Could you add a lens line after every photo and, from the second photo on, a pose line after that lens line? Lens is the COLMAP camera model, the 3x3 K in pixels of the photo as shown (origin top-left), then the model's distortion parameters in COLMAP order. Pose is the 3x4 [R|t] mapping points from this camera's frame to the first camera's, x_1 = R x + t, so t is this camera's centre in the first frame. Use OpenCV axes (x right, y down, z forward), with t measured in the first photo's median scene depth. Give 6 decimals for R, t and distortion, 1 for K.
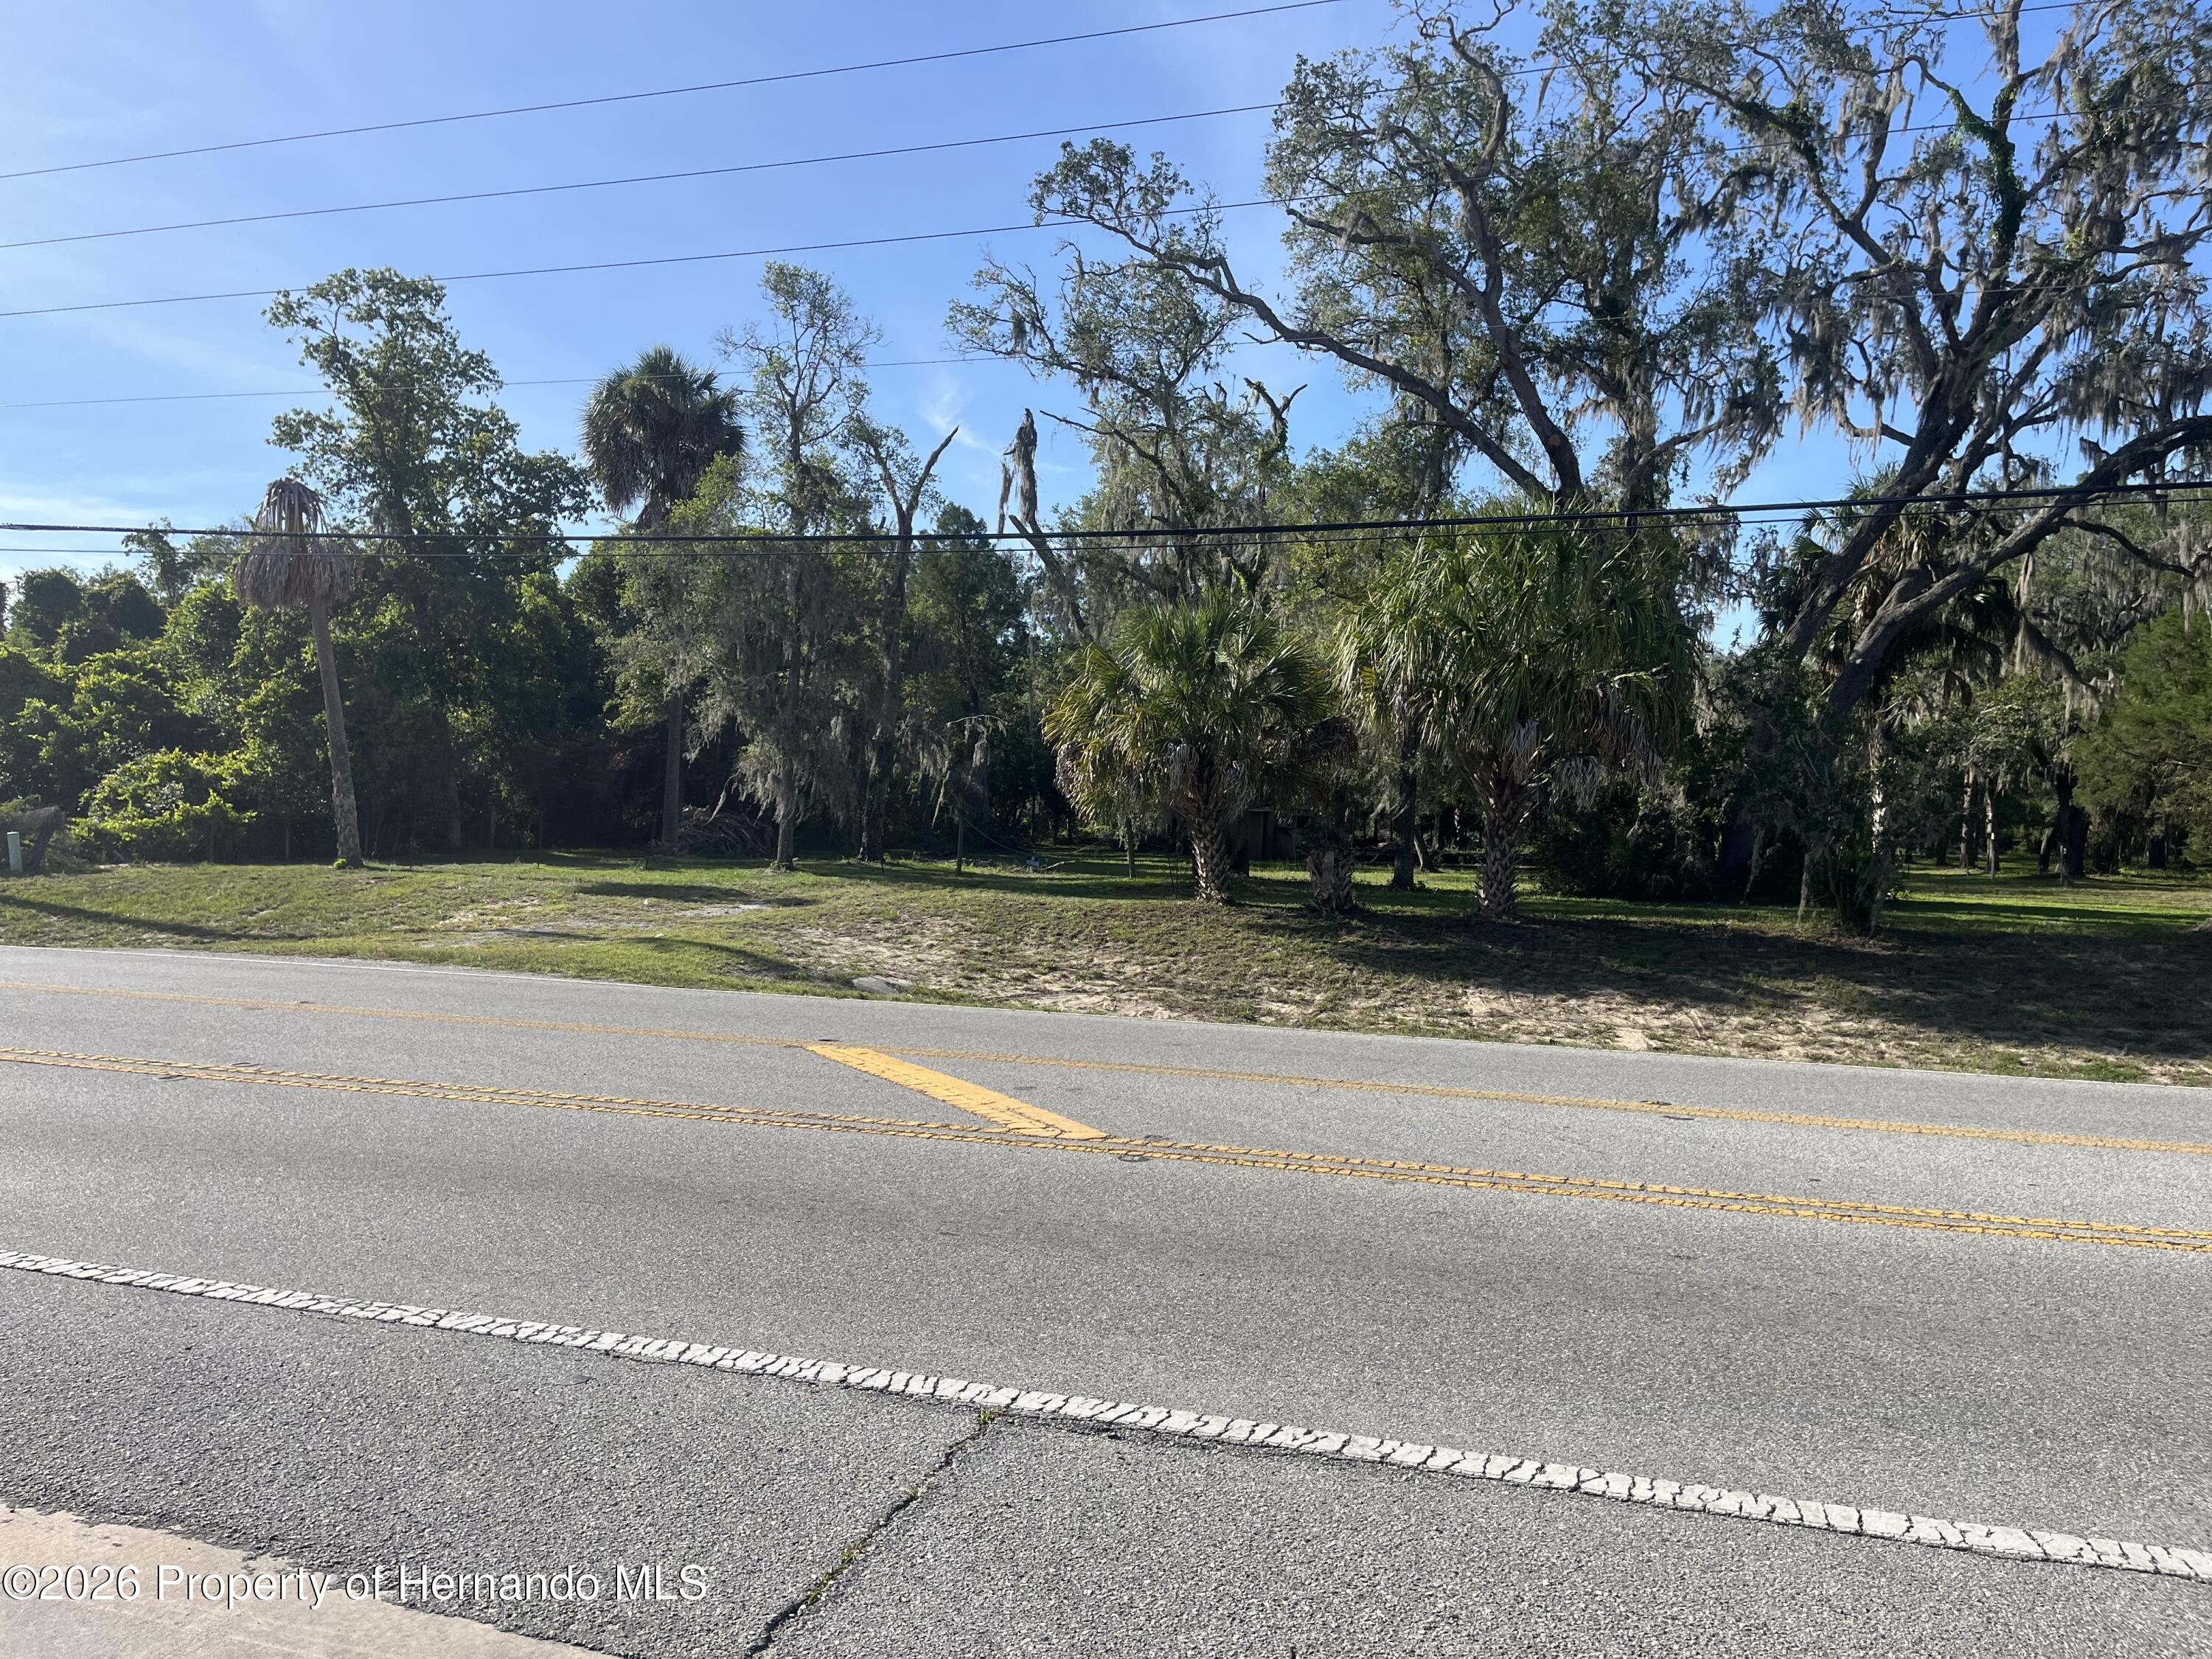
lens RADIAL K [[1661.3, 0, 1104.9], [0, 1661.3, 820.5], [0, 0, 1]] dist [0.051681, -0.082643]
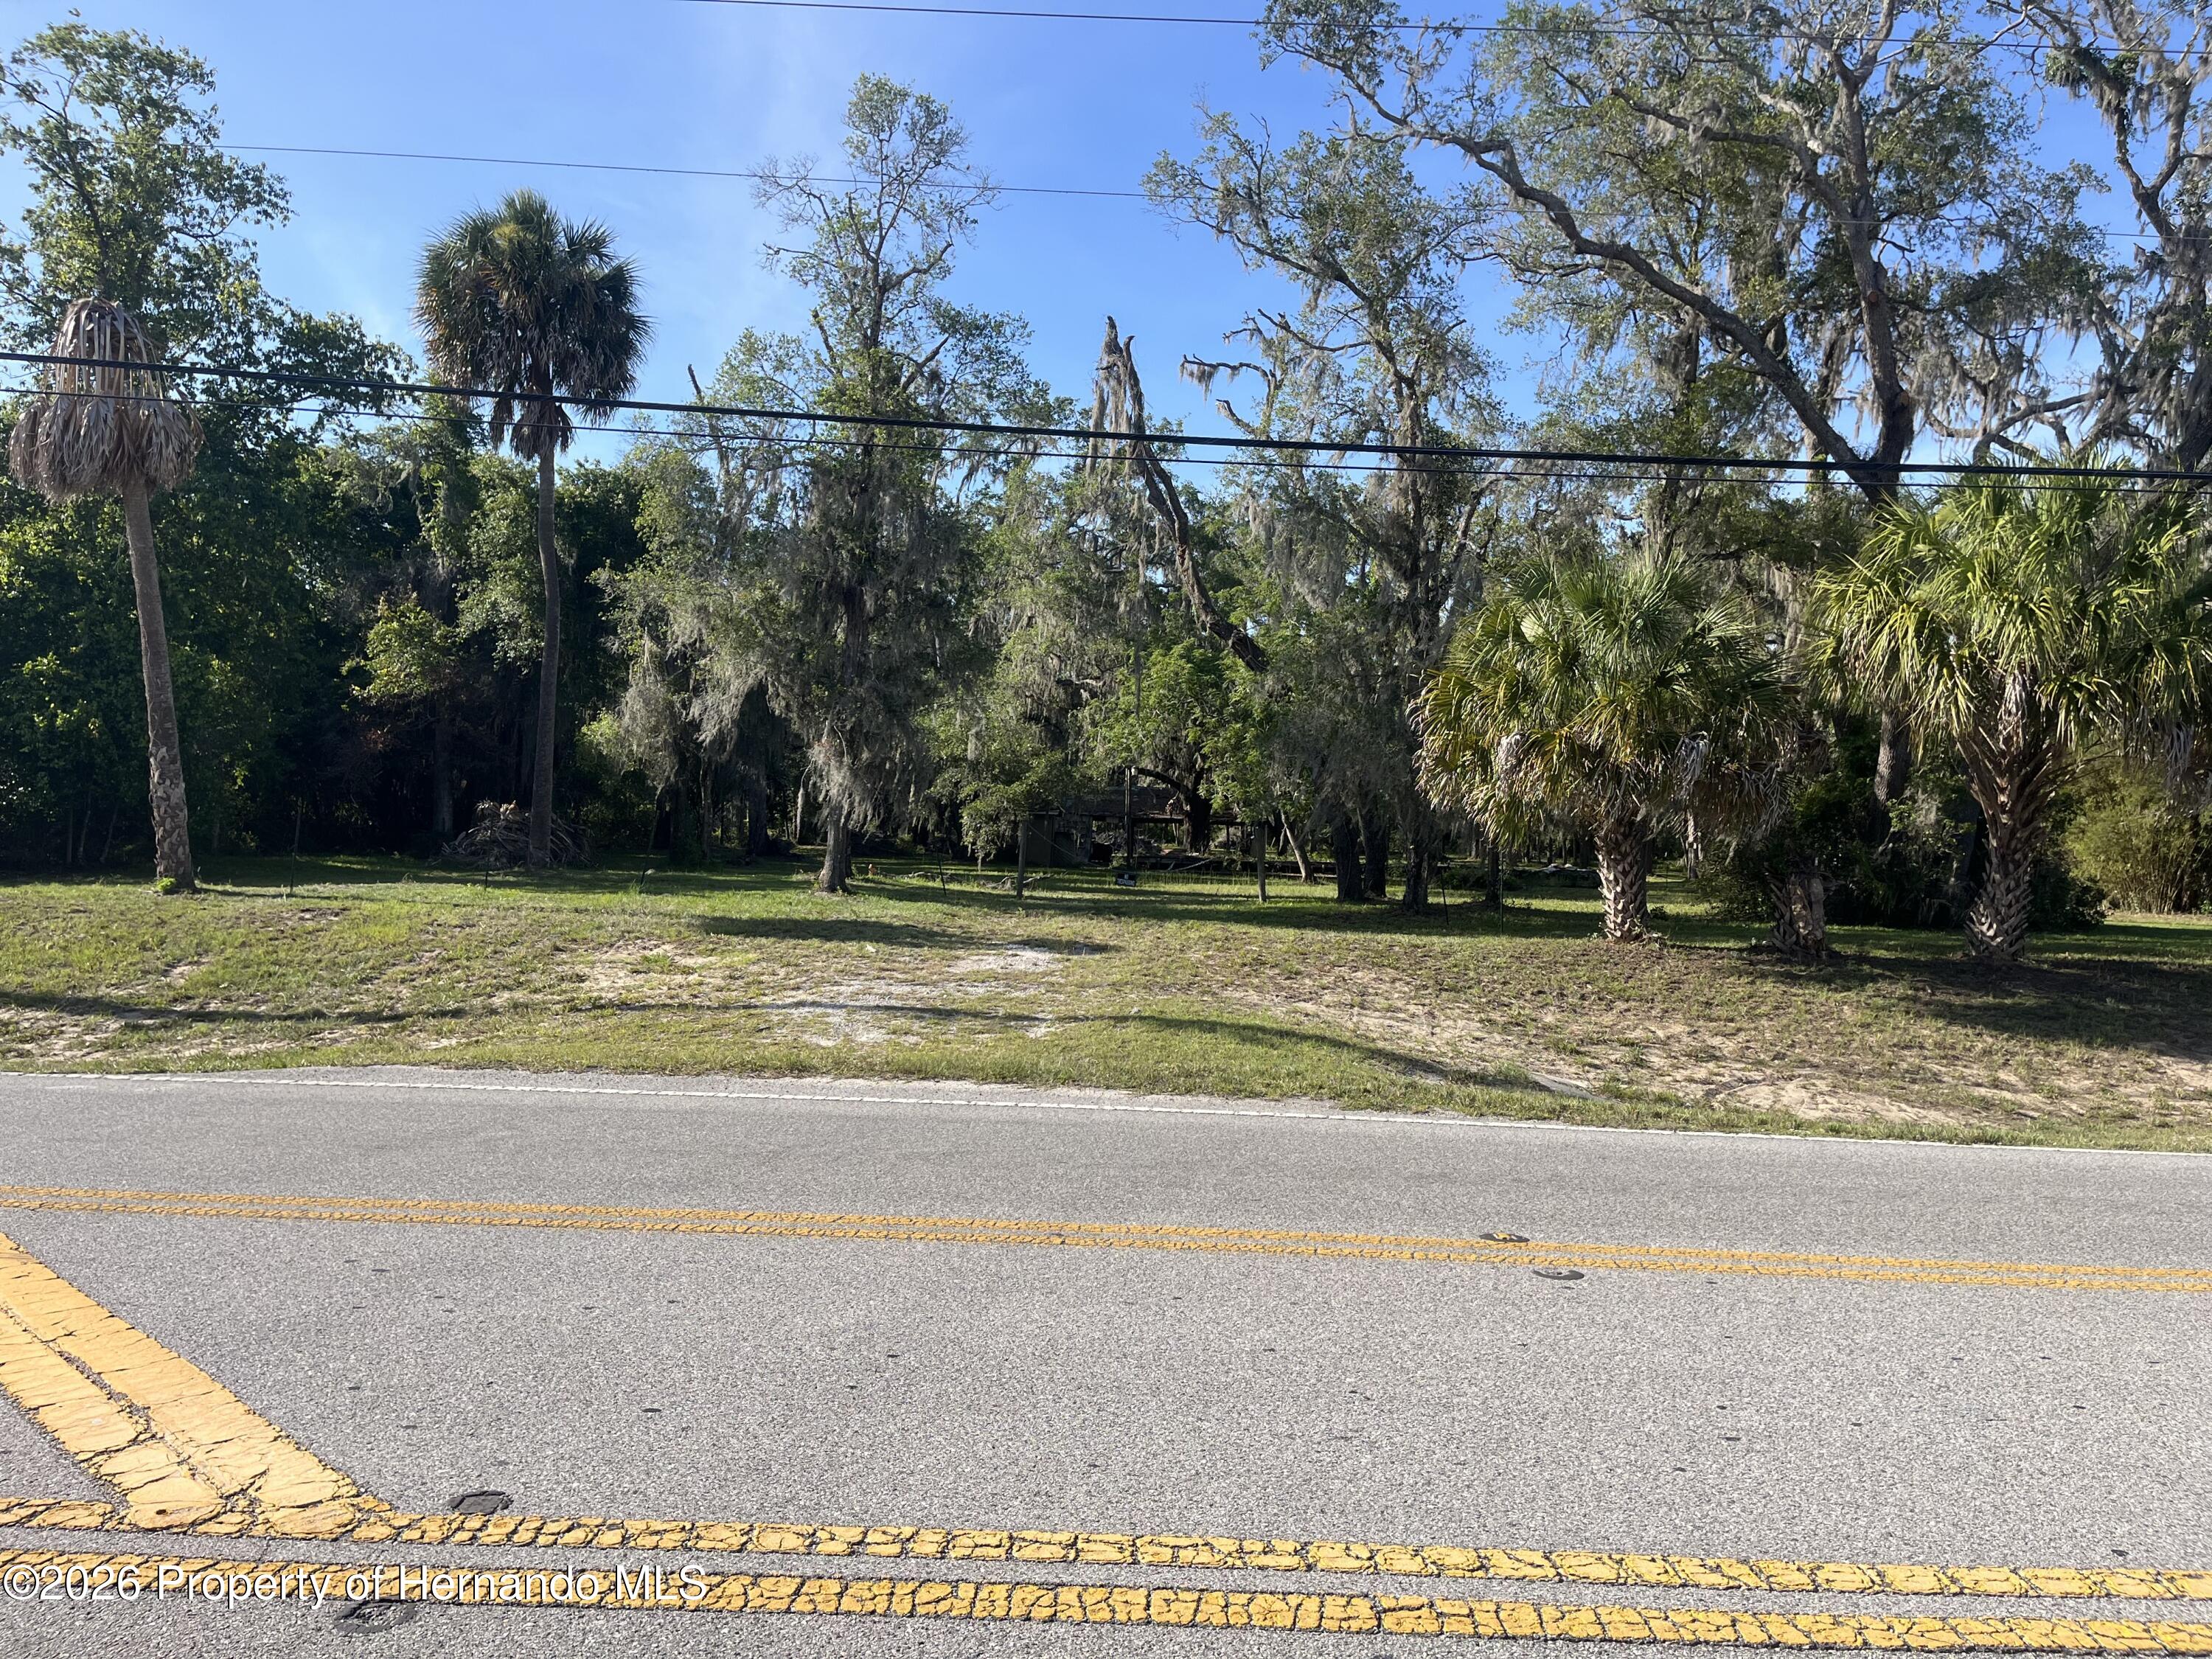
lens RADIAL K [[1661.3, 0, 1107.5], [0, 1661.3, 835.9], [0, 0, 1]] dist [0.051681, -0.082643]
pose [[0.948060, 0.008504, 0.317977, -0.293053], [-0.011963, 0.999889, 0.008928, -0.004151], [-0.317866, -0.012268, 0.948056, 0.229049]]
